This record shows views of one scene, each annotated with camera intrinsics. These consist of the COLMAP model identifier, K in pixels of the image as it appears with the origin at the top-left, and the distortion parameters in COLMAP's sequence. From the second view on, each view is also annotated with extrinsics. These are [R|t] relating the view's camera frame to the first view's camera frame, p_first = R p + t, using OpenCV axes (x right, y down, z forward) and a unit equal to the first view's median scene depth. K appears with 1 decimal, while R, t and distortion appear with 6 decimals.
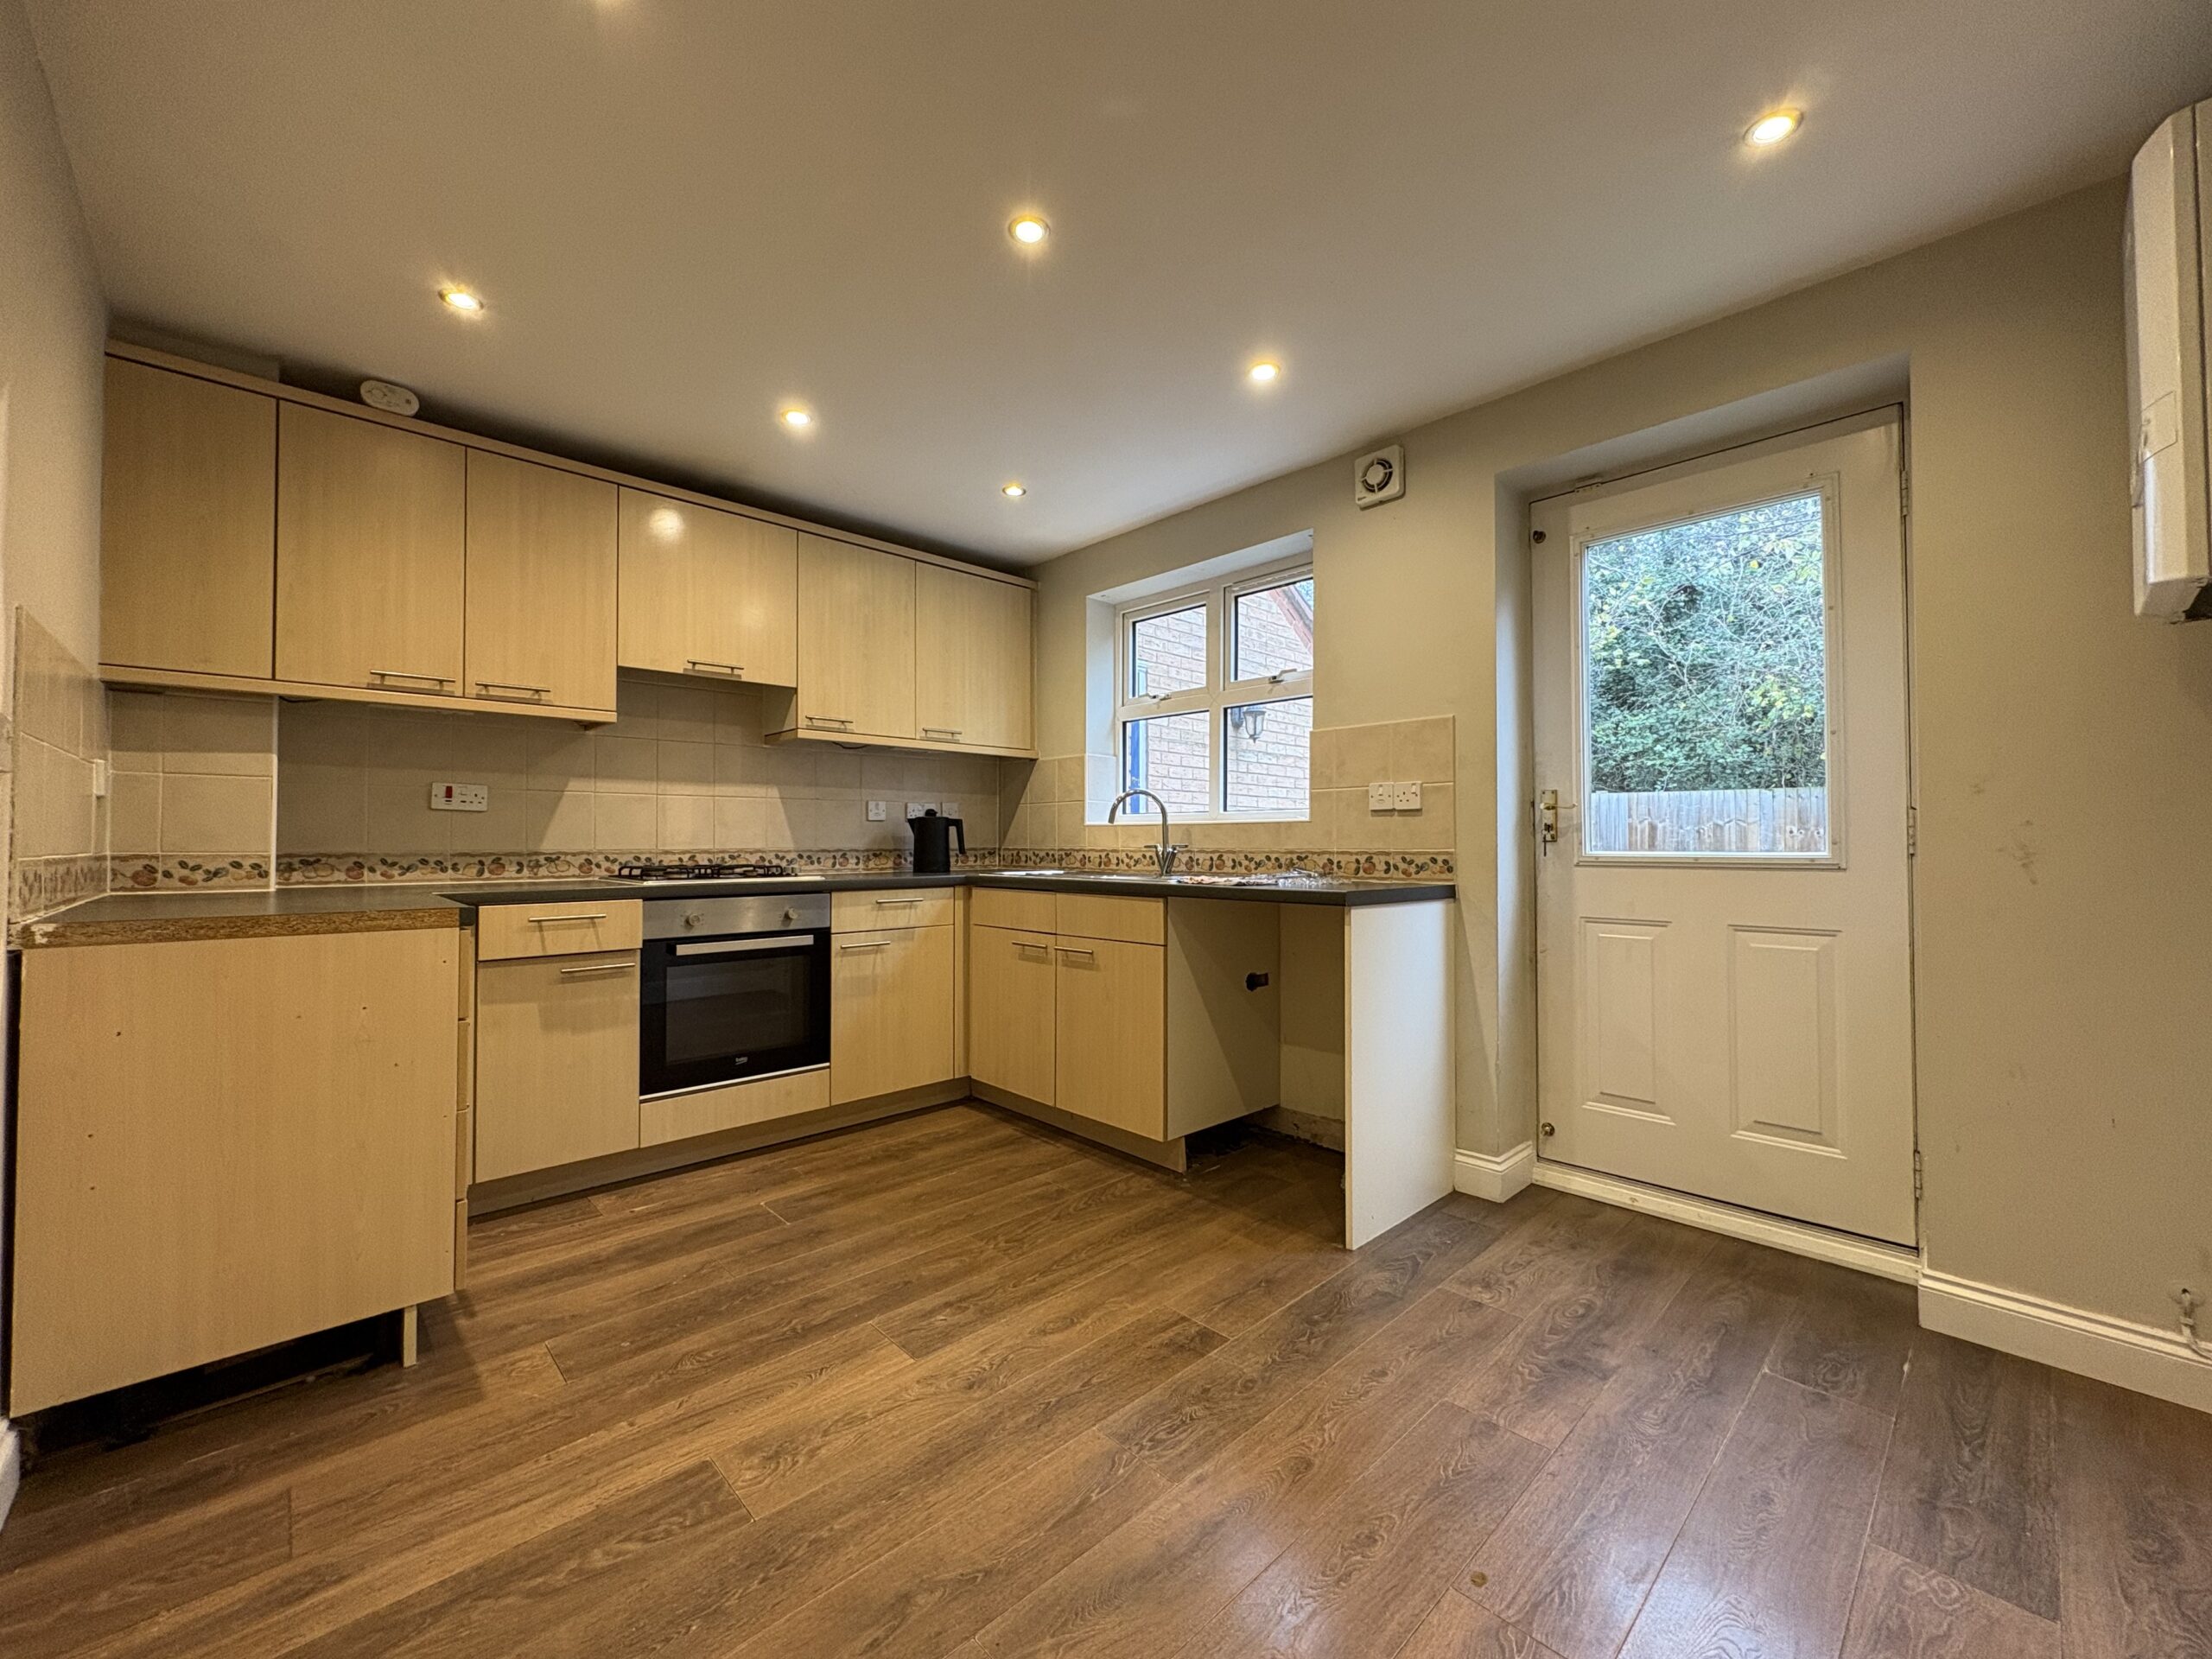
lens RADIAL K [[878.4, 0, 1106.0], [0, 878.4, 829.5], [0, 0, 1]] dist [-0.000705, 0.000018]
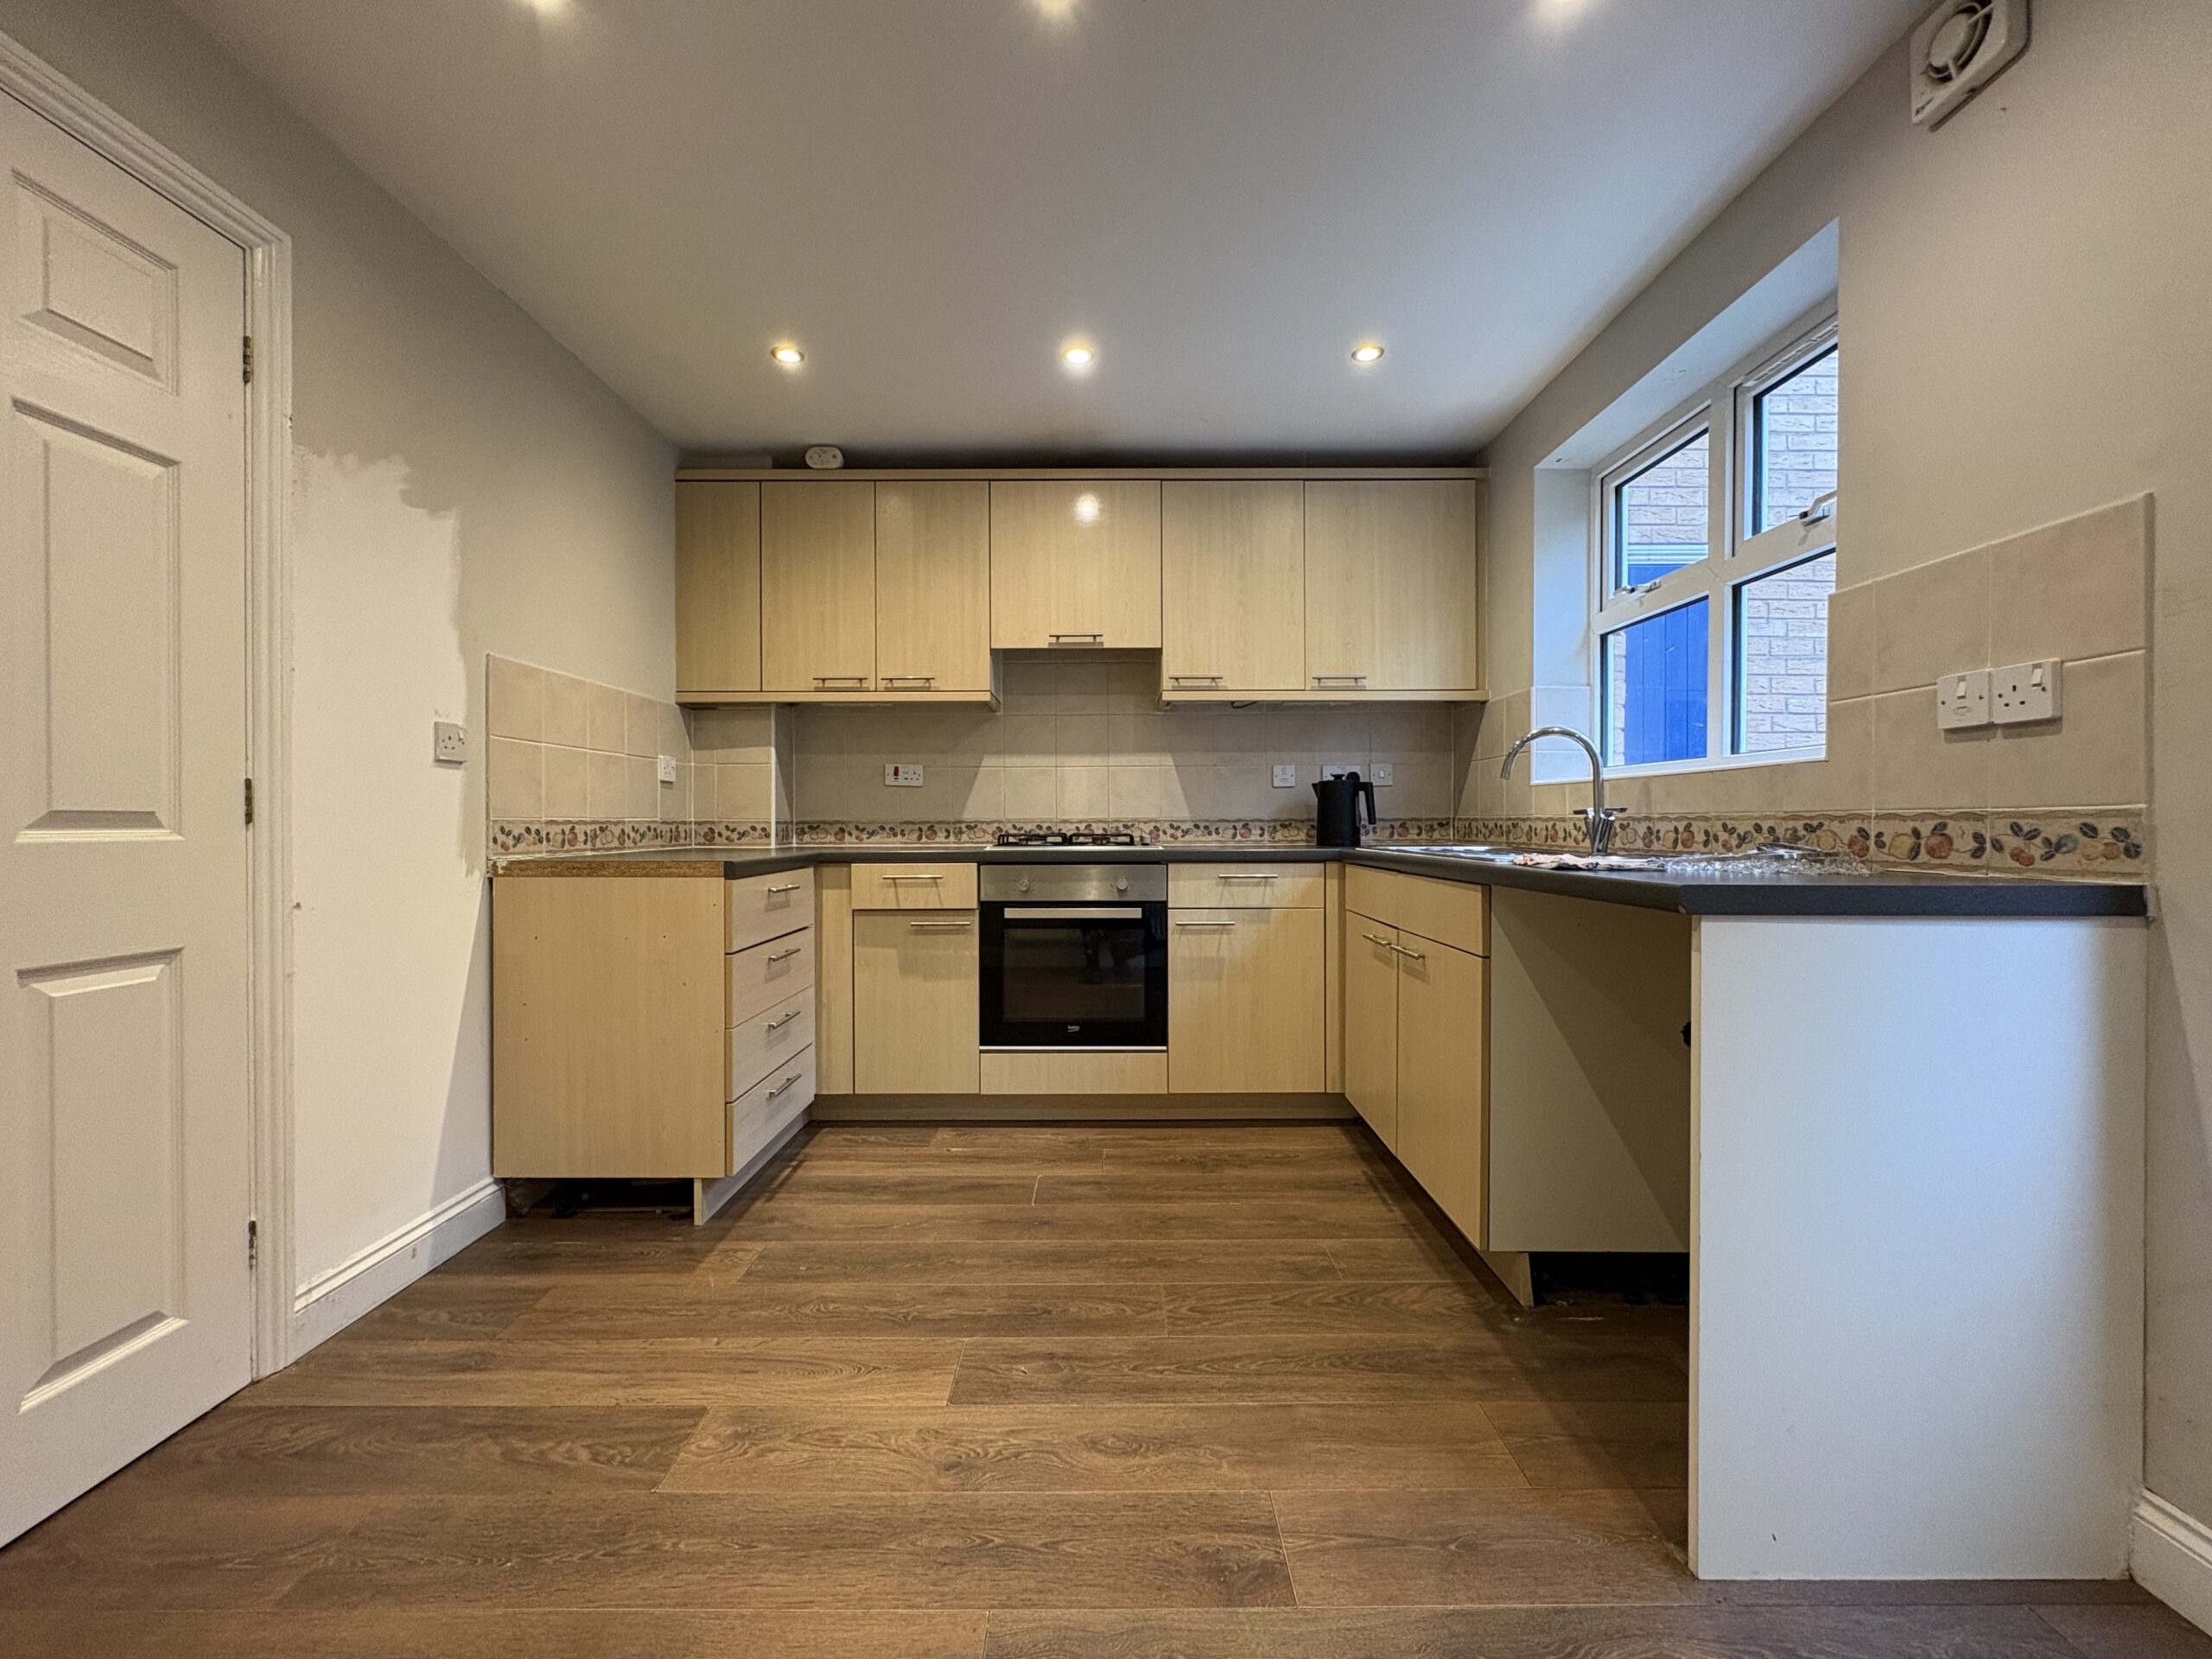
lens RADIAL K [[878.4, 0, 1106.0], [0, 878.4, 829.5], [0, 0, 1]] dist [-0.000705, 0.000018]
pose [[0.725654, 0.003794, -0.688049, 0.305827], [0.012616, 0.999743, 0.018819, 0.019299], [0.687944, -0.022336, 0.725420, 0.316421]]
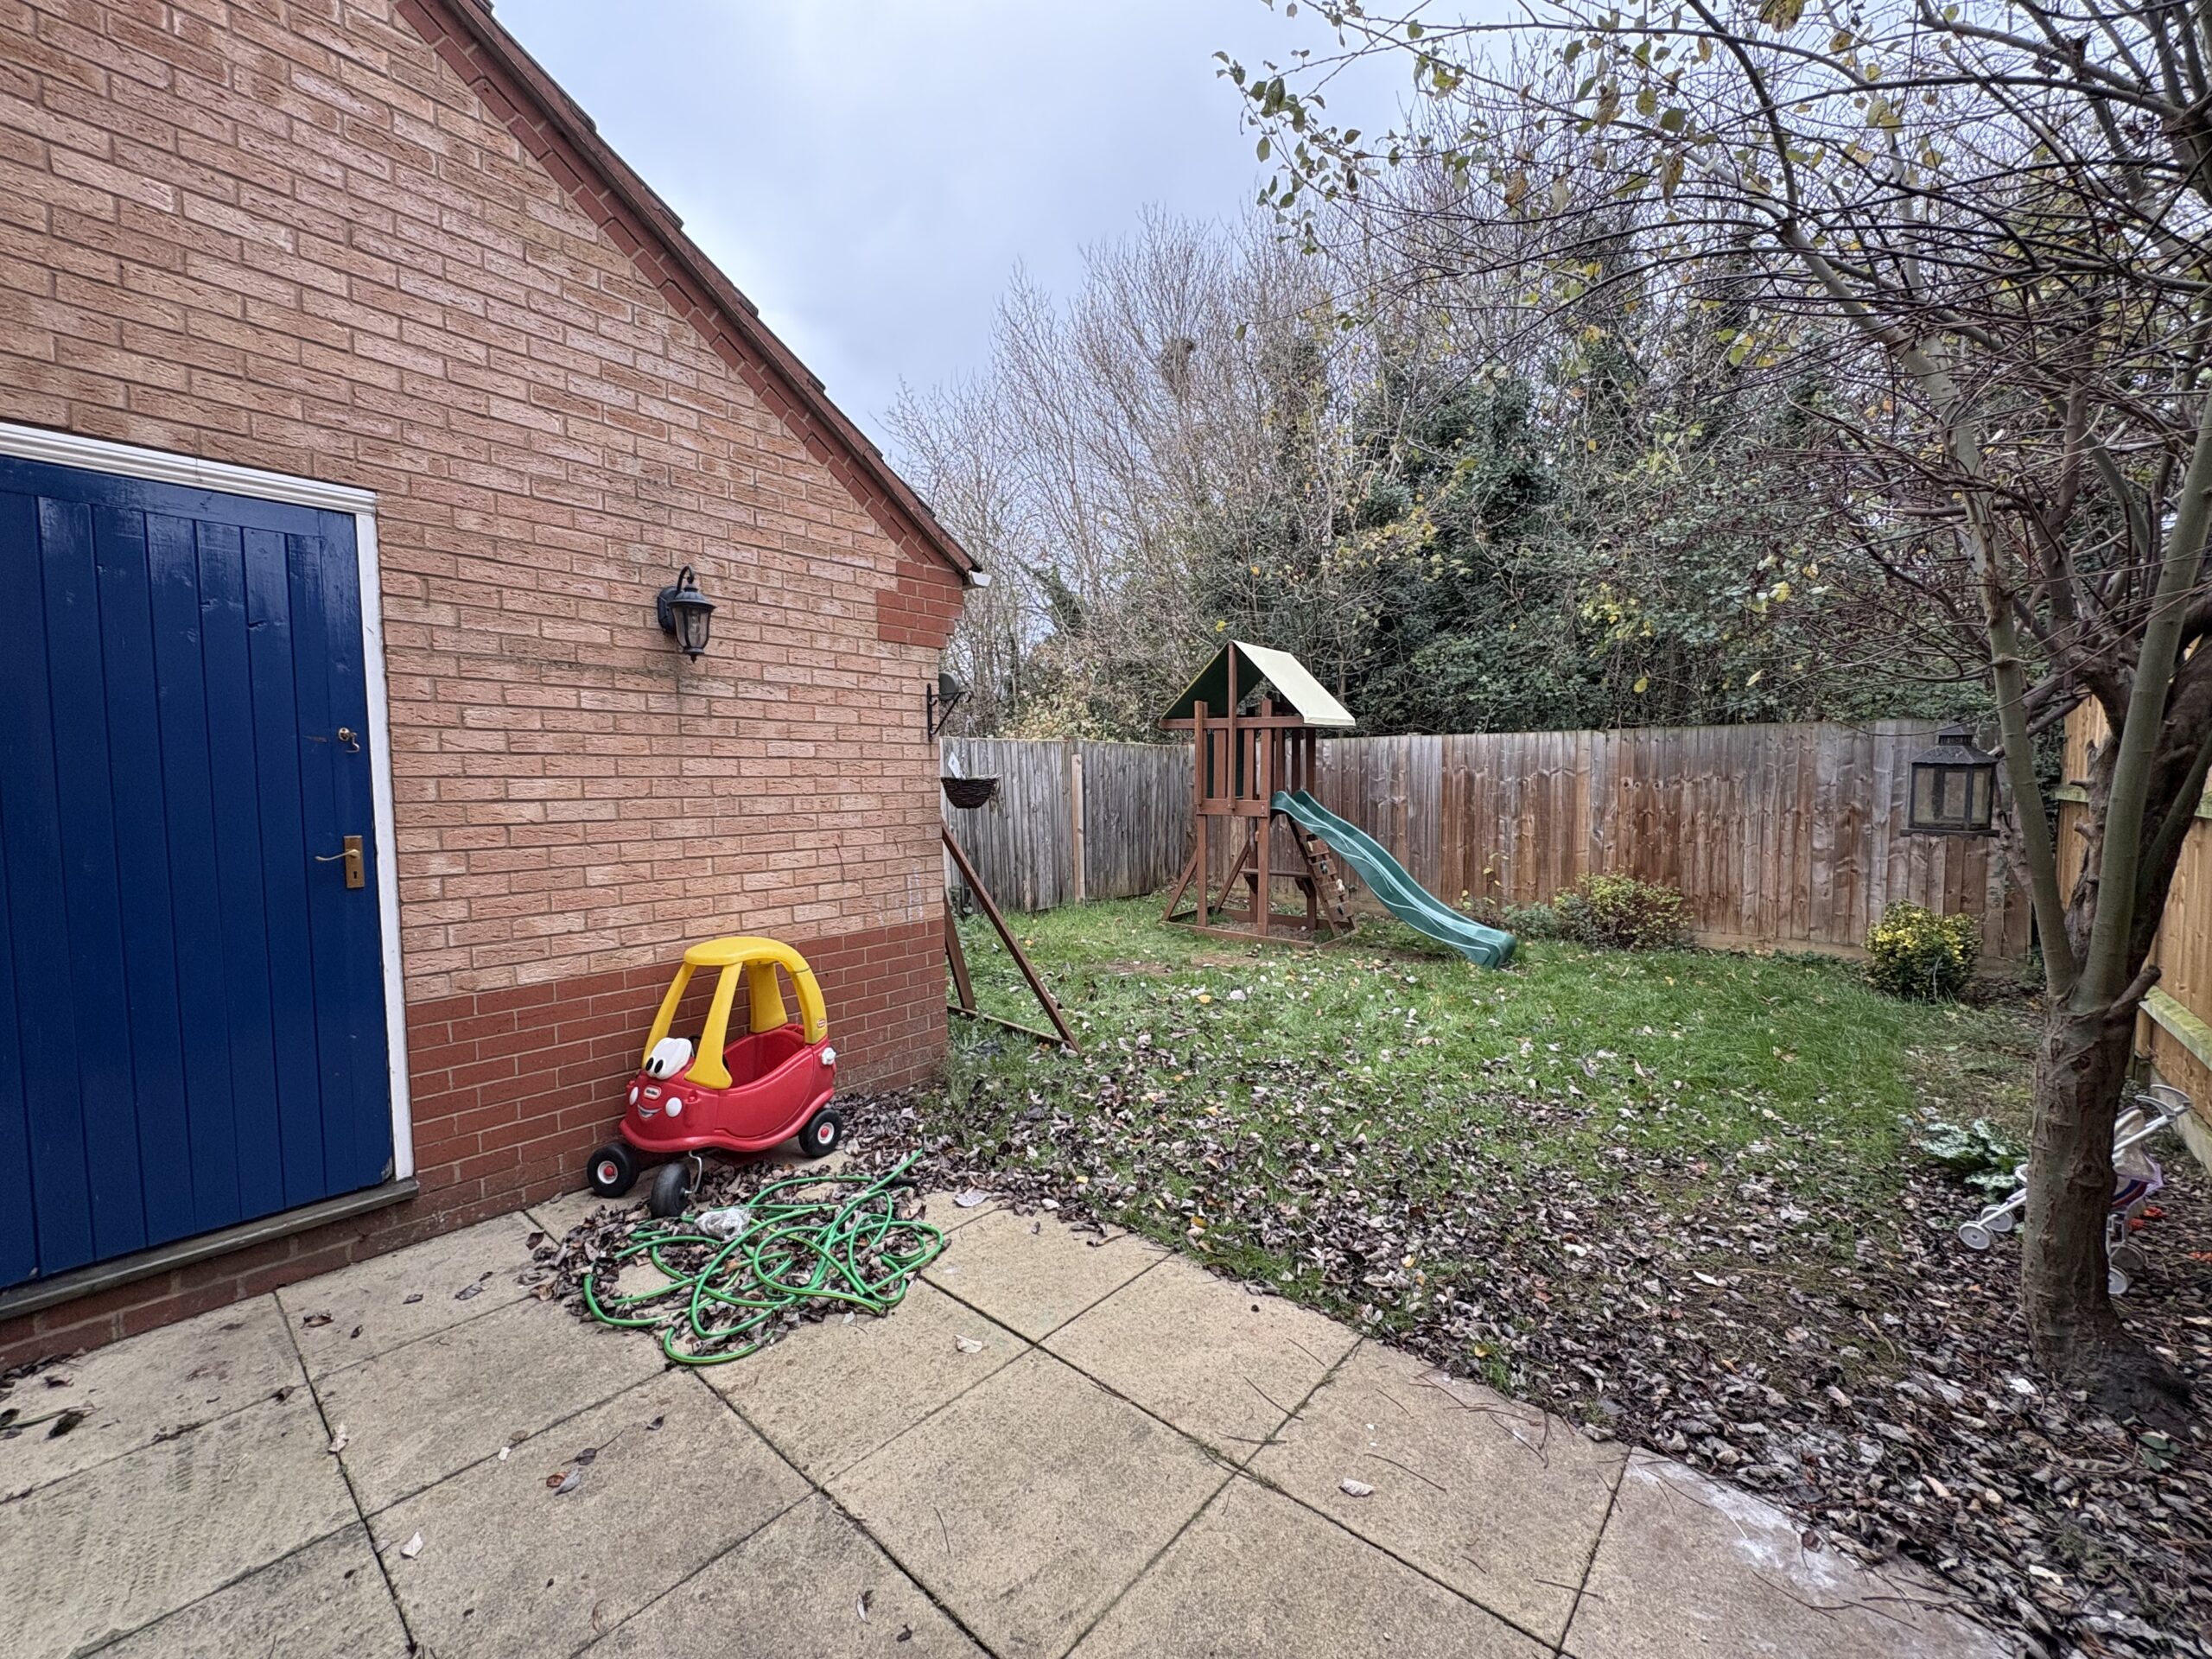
lens RADIAL K [[878.4, 0, 1106.0], [0, 878.4, 829.5], [0, 0, 1]] dist [-0.000705, 0.000018]
pose [[0.994068, -0.017574, 0.107333, 0.768288], [0.009684, 0.997241, 0.073597, -0.067555], [-0.108330, -0.072121, 0.991495, 0.877992]]
